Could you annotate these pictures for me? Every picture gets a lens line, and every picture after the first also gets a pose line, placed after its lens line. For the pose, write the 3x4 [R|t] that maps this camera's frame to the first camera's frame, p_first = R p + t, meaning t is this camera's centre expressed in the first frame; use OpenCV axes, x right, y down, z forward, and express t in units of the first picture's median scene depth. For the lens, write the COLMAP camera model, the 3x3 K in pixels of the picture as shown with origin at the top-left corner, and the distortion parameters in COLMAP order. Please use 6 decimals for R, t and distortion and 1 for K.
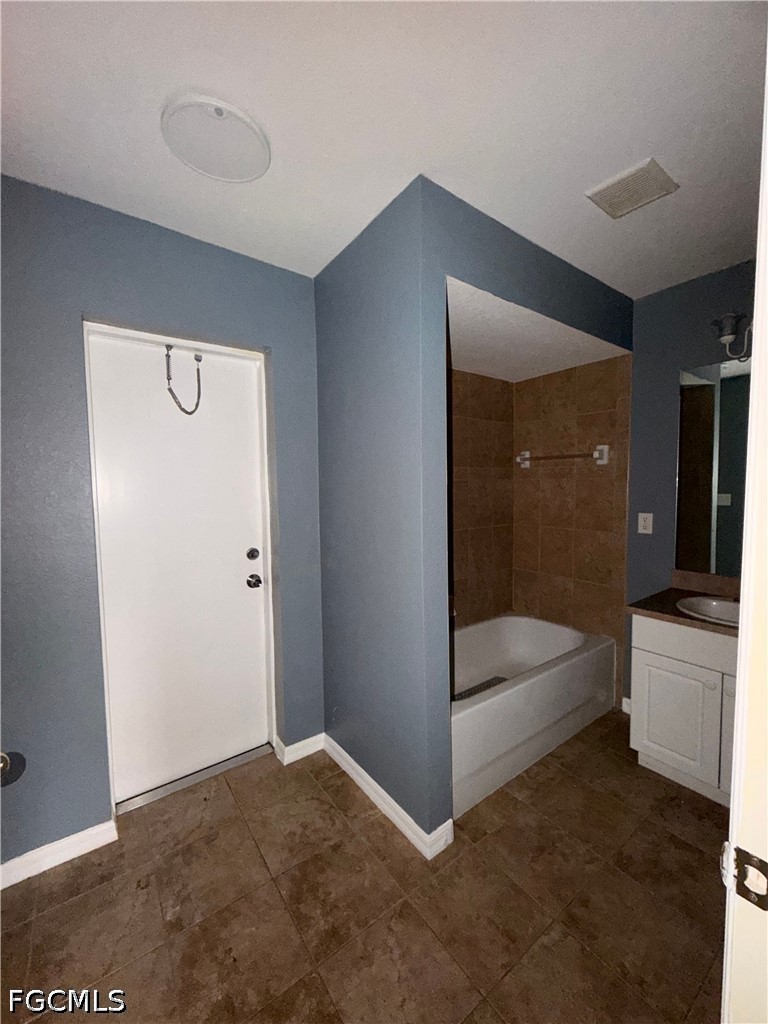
lens RADIAL K [[411.4, 0, 386.9], [0, 411.4, 510.1], [0, 0, 1]] dist [0.001443, 0.000293]
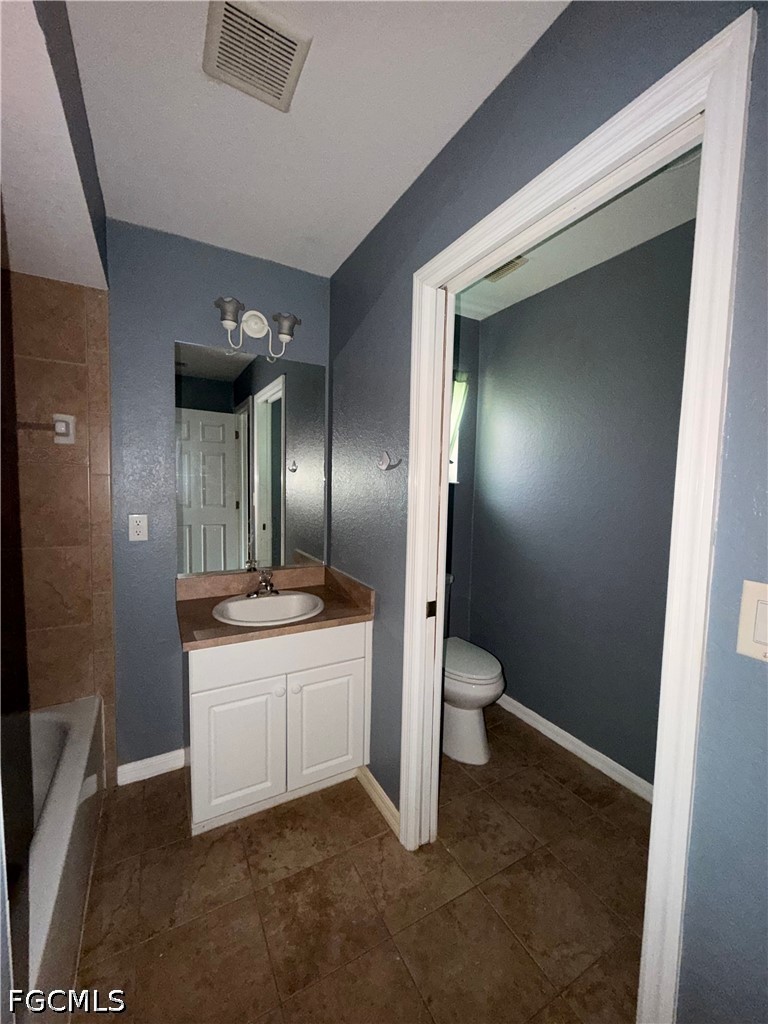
lens RADIAL K [[411.4, 0, 386.9], [0, 411.4, 510.1], [0, 0, 1]] dist [0.001443, 0.000293]
pose [[0.119300, -0.054985, 0.991335, -0.085767], [0.035533, 0.998062, 0.051082, -0.027441], [-0.992222, 0.029131, 0.121022, 0.528749]]
